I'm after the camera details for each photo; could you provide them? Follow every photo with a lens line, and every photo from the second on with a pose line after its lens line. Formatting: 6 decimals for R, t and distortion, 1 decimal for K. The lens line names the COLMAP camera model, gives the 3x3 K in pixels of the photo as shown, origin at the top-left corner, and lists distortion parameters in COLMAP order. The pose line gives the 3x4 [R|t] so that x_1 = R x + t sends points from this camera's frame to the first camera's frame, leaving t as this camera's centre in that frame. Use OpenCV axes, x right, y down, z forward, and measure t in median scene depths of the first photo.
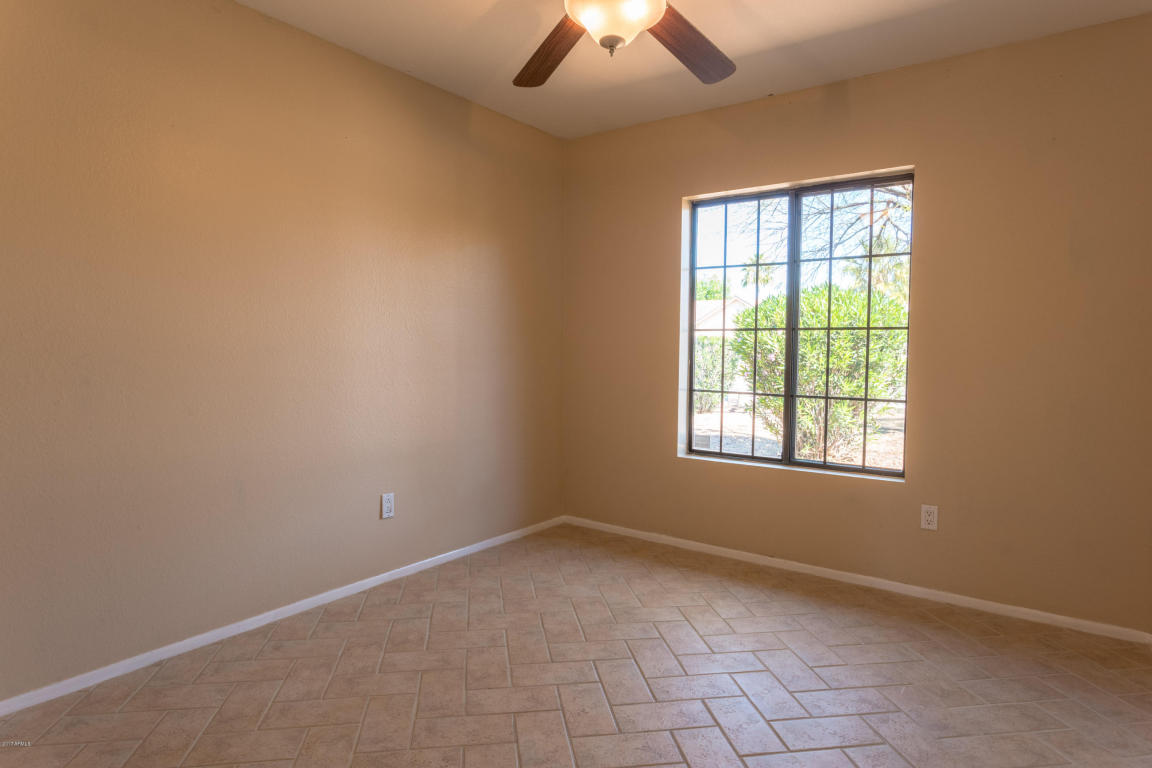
lens RADIAL K [[662.0, 0, 571.5], [0, 662.0, 382.1], [0, 0, 1]] dist [-0.004594, 0.000400]
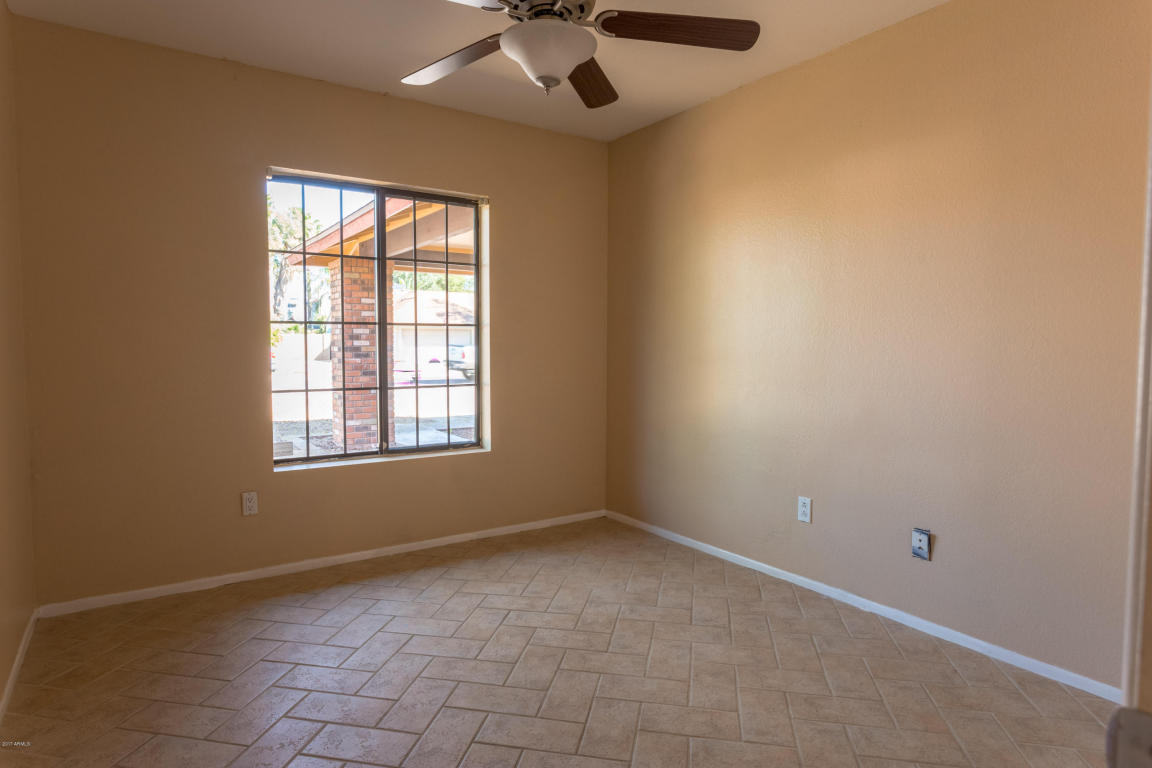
lens RADIAL K [[662.0, 0, 571.5], [0, 662.0, 382.1], [0, 0, 1]] dist [-0.004594, 0.000400]
pose [[0.332523, -0.065609, 0.940810, -0.541499], [0.052076, 0.997333, 0.051144, -0.026076], [-0.941656, 0.031987, 0.335053, 0.373813]]
